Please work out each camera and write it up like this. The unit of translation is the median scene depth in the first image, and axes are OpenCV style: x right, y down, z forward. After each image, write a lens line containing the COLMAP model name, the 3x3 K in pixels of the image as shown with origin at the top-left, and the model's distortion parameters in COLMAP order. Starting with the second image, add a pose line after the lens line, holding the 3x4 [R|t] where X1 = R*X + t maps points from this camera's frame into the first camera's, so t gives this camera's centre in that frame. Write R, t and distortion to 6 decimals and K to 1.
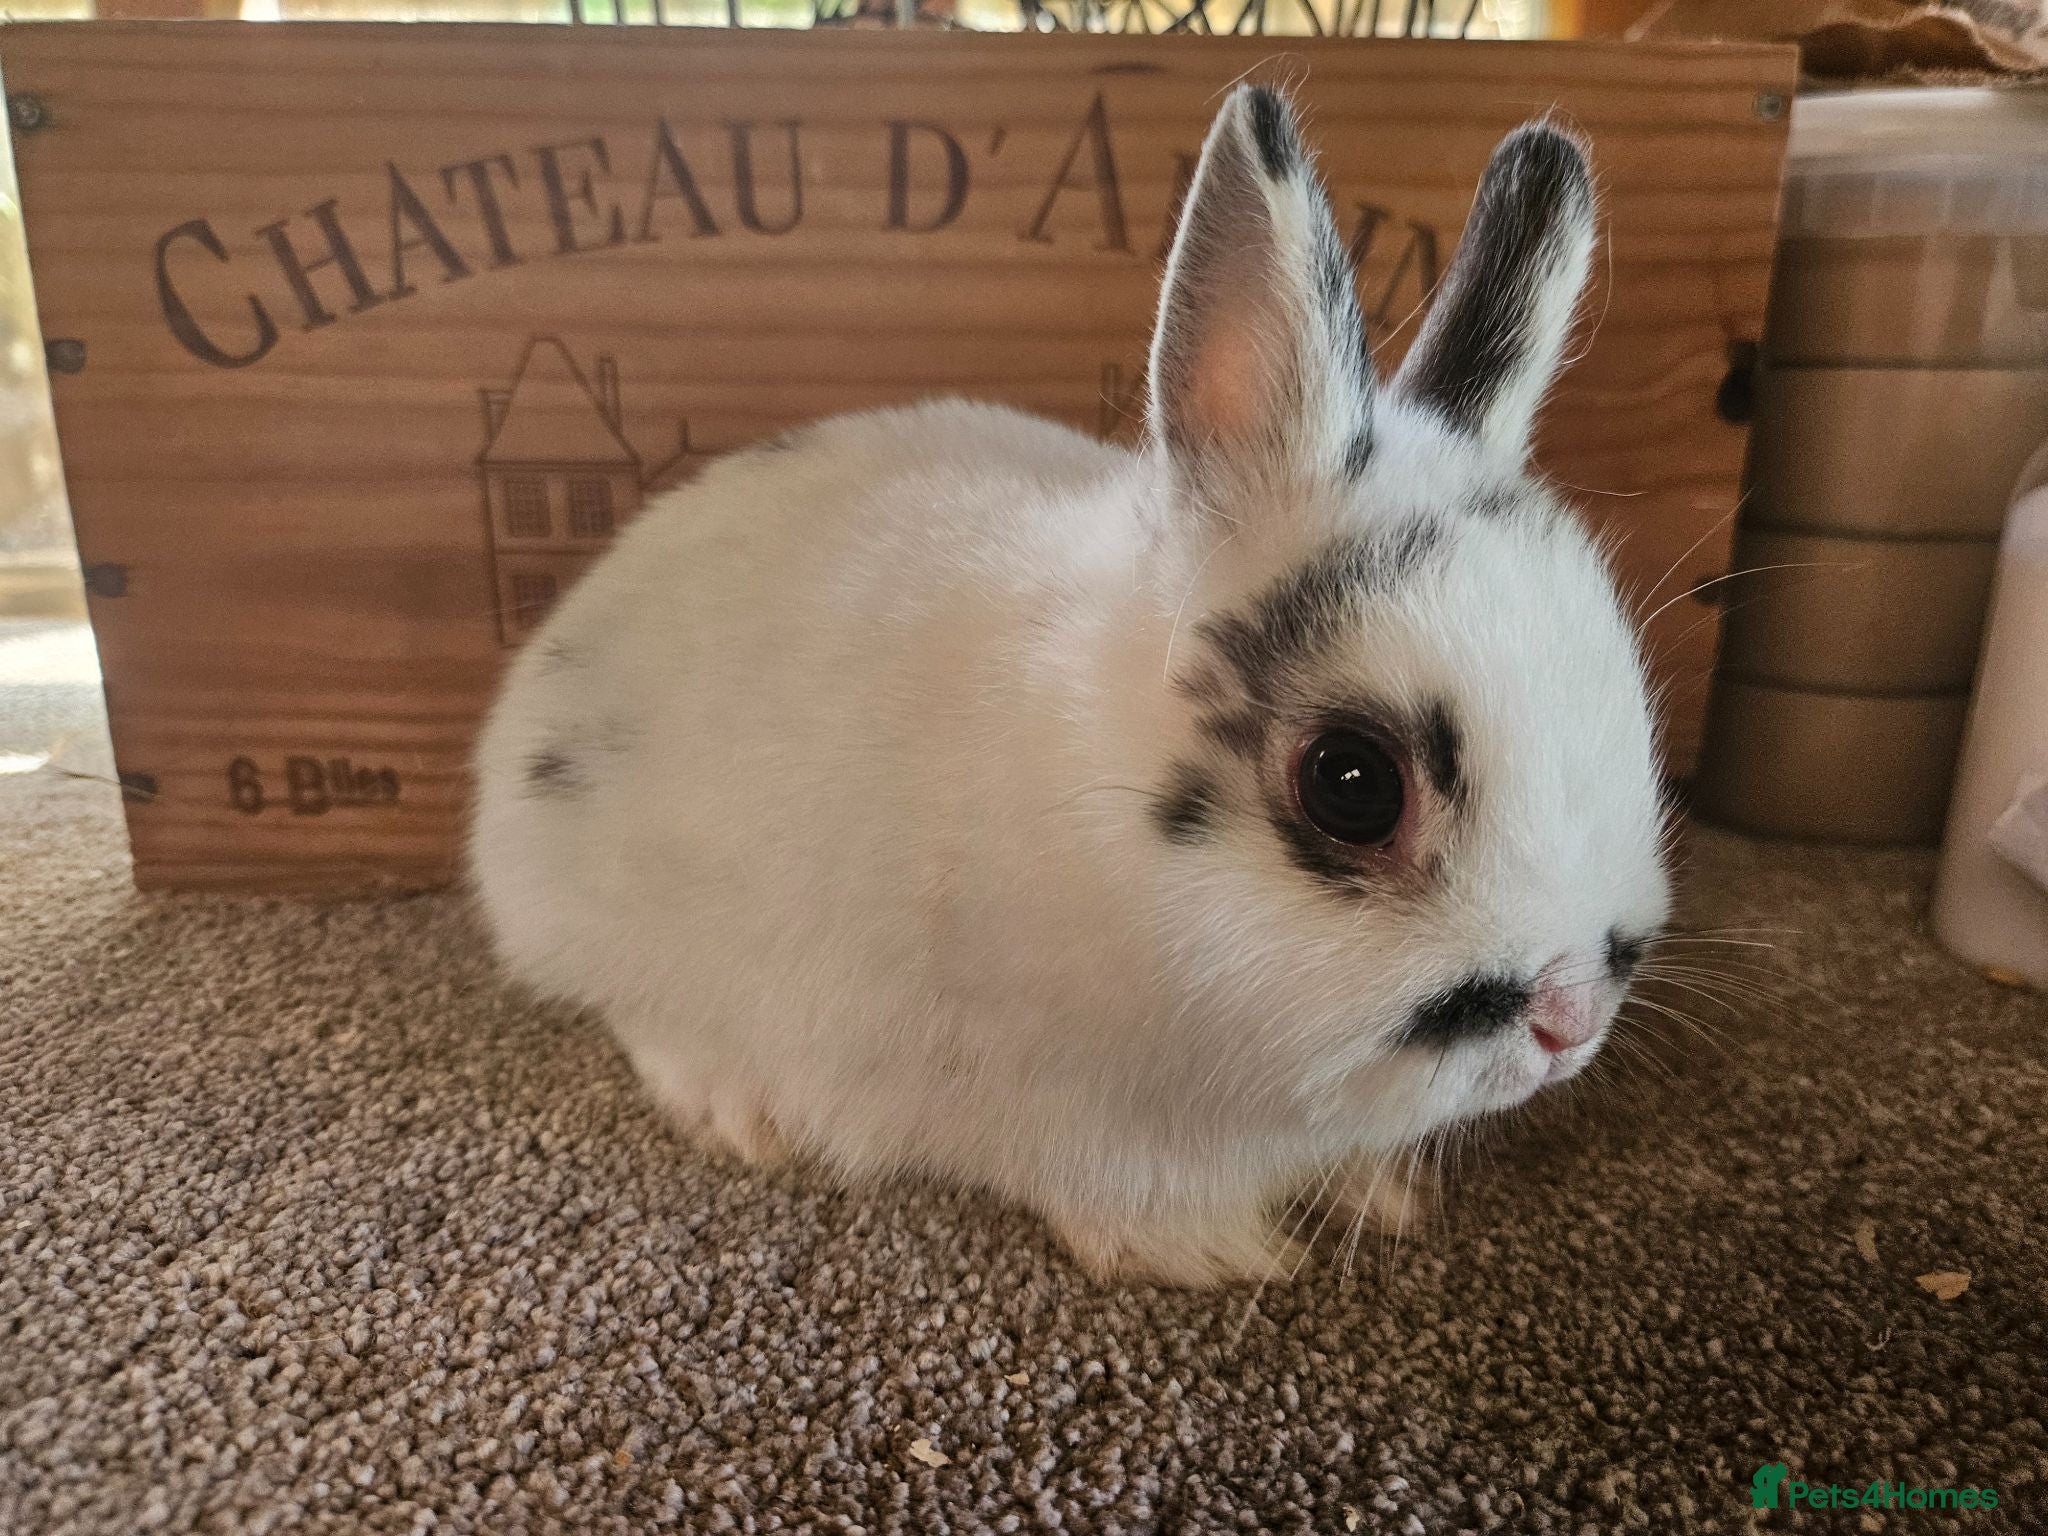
lens RADIAL K [[1468.0, 0, 1032.6], [0, 1468.0, 785.9], [0, 0, 1]] dist [0.015178, -0.045432]
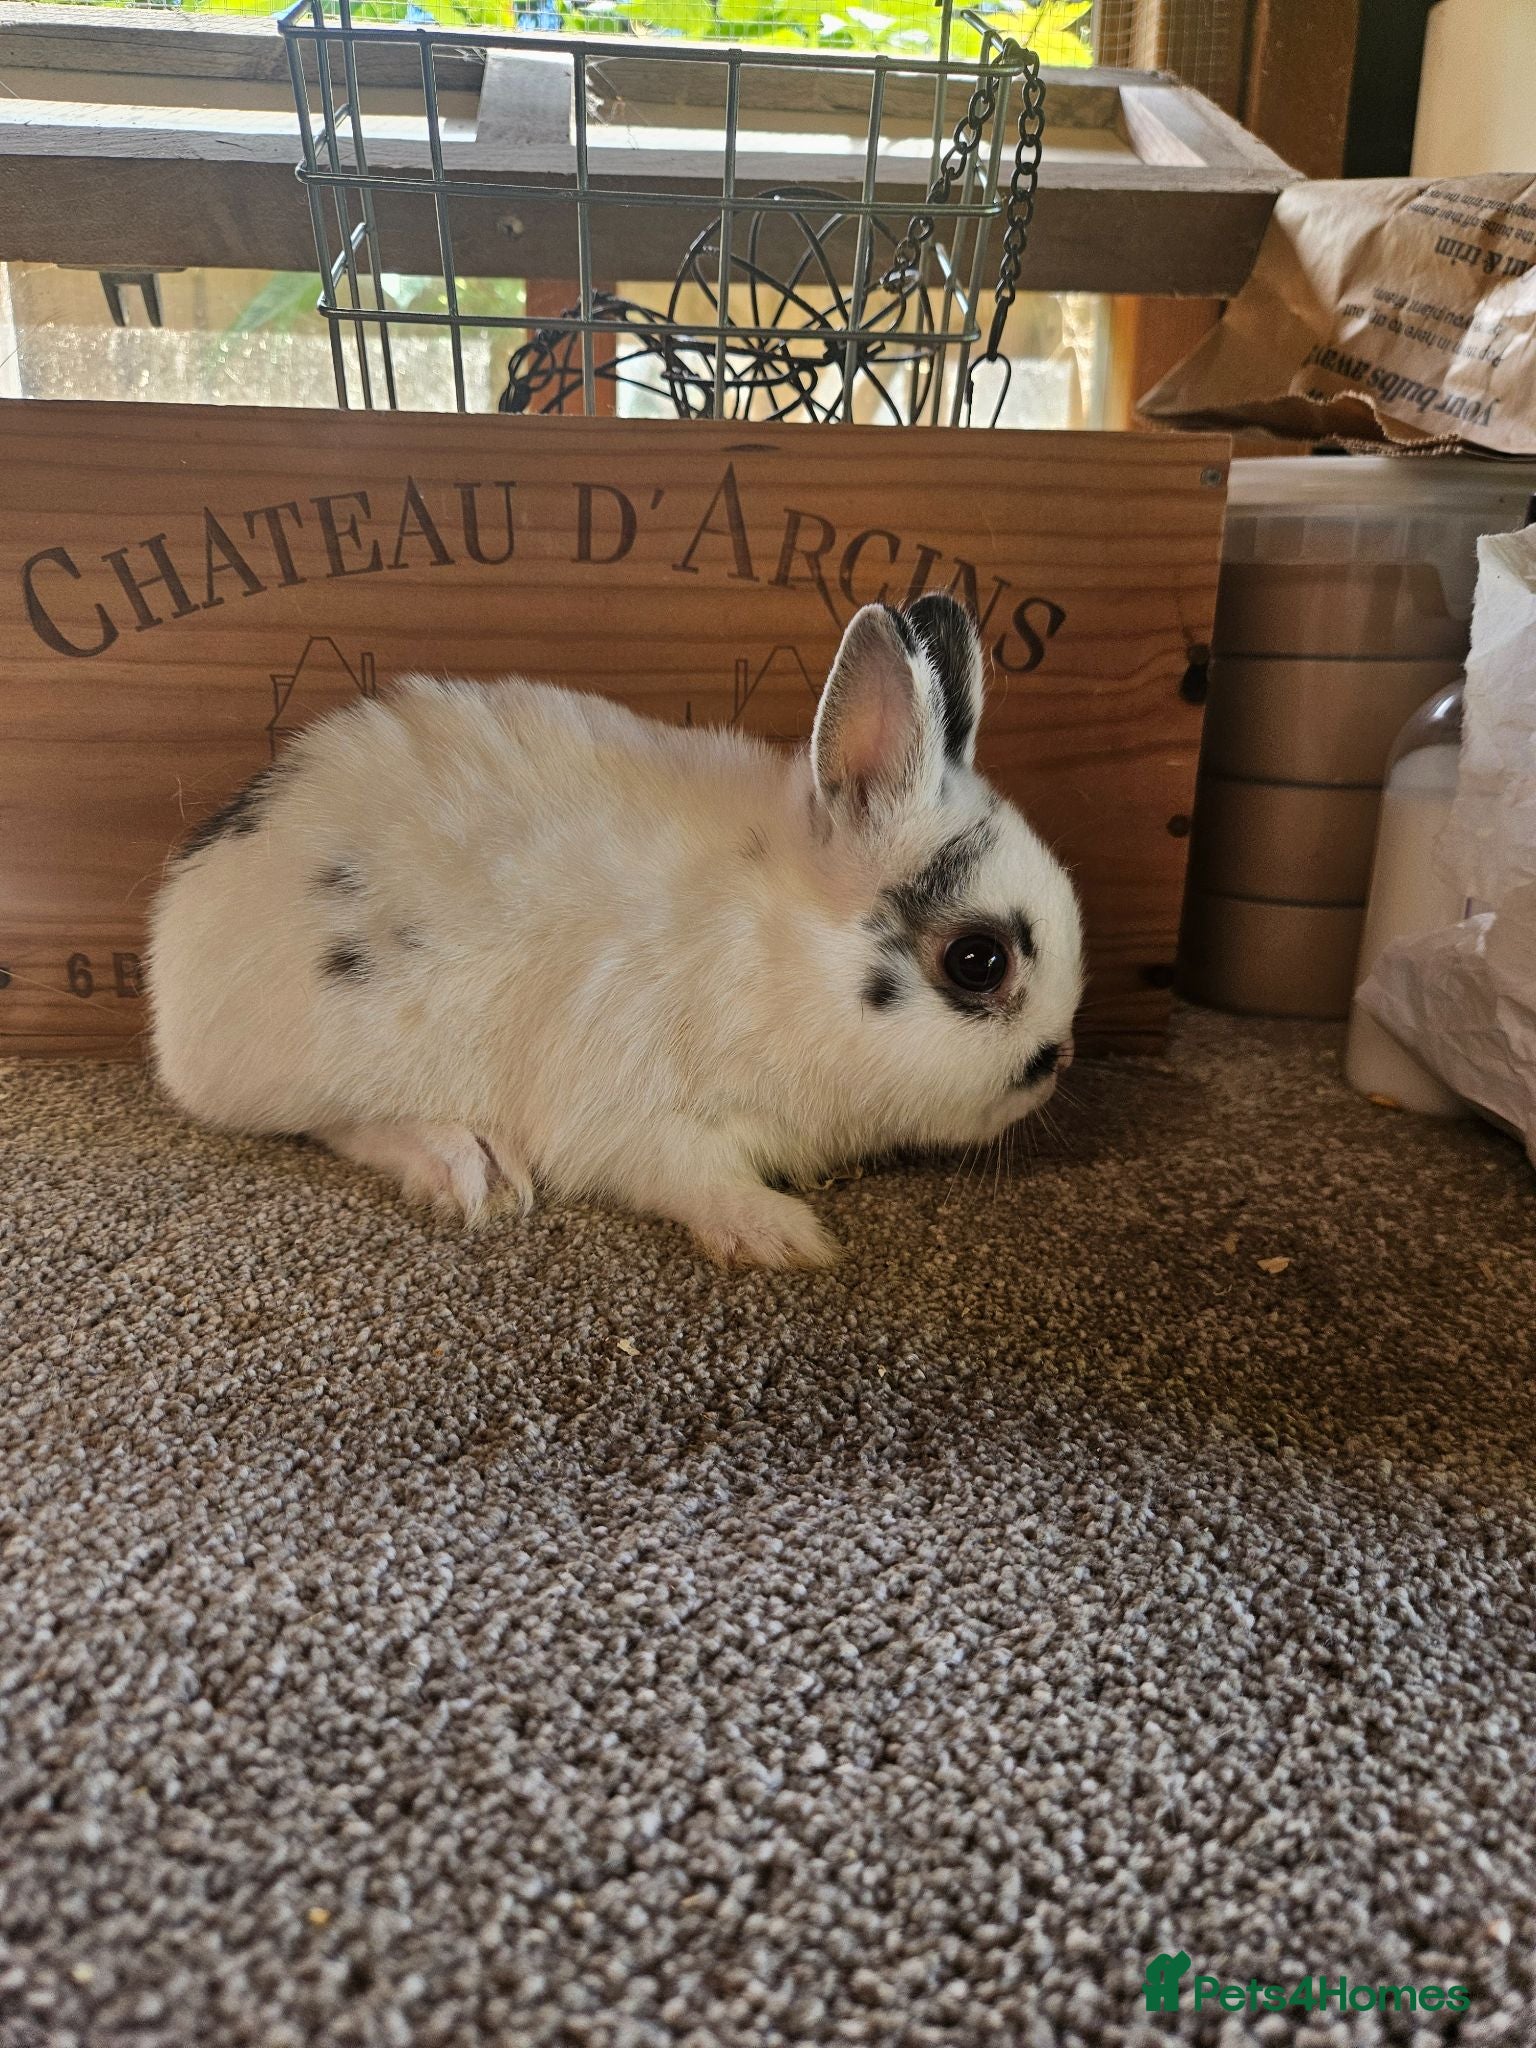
lens RADIAL K [[1468.0, 0, 778.4], [0, 1468.0, 1021.9], [0, 0, 1]] dist [0.015178, -0.045432]
pose [[0.997793, -0.008224, 0.065891, -0.006462], [0.008692, 0.999939, -0.006825, 0.082166], [-0.065831, 0.007383, 0.997804, -0.504885]]
